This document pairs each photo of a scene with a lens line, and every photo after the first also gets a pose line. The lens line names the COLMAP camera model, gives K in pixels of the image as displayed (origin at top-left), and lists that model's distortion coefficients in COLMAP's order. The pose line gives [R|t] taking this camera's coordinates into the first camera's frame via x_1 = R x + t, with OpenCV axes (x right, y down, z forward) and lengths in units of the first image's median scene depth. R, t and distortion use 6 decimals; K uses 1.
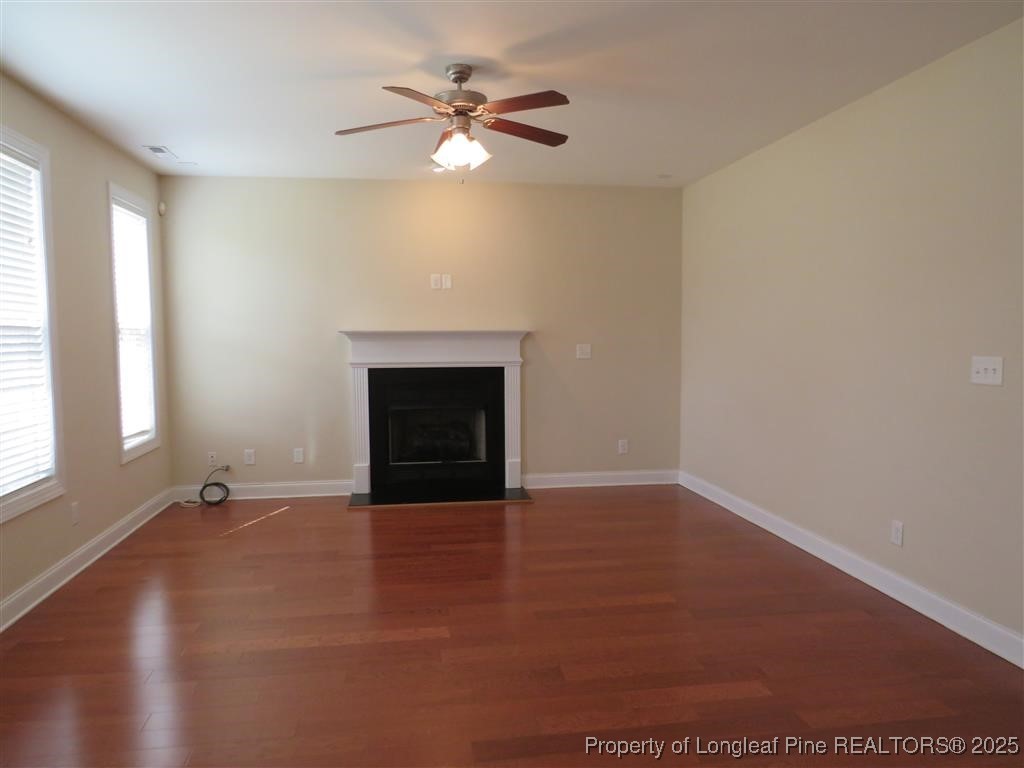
lens RADIAL K [[709.1, 0, 512.0], [0, 709.1, 384.0], [0, 0, 1]] dist [-0.048253, 0.003880]
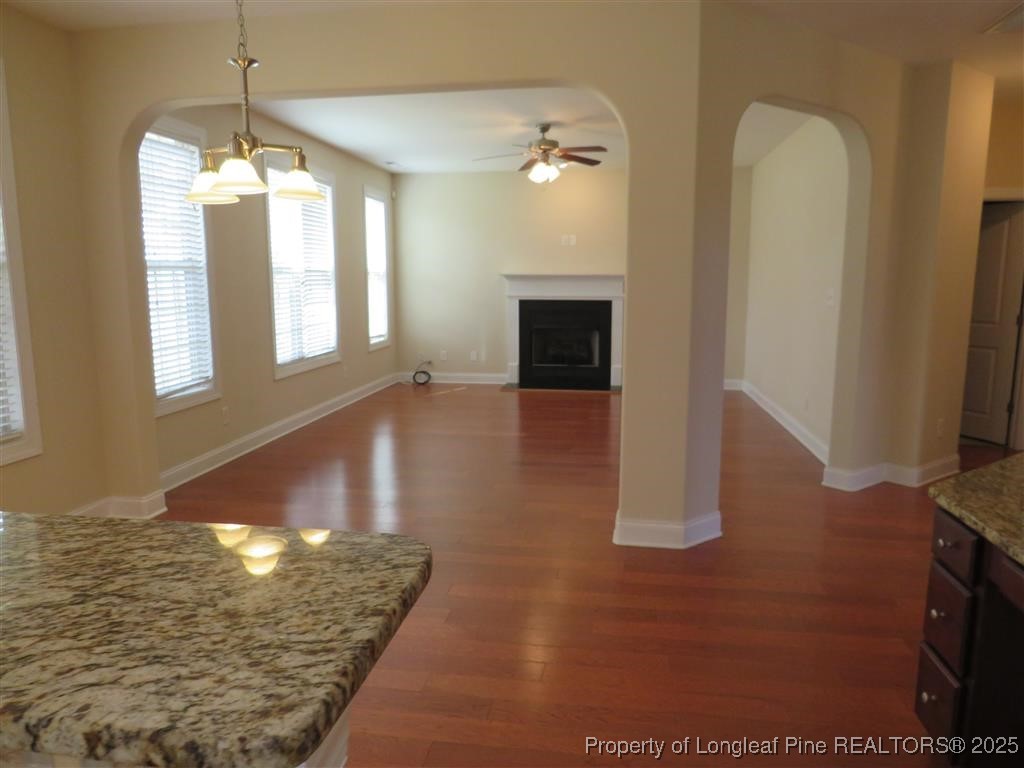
lens RADIAL K [[709.1, 0, 512.0], [0, 709.1, 384.0], [0, 0, 1]] dist [-0.048253, 0.003880]
pose [[0.953390, 0.049393, -0.297670, 0.242669], [-0.026933, 0.996503, 0.079092, 0.038778], [0.300536, -0.067388, 0.951387, -0.451585]]
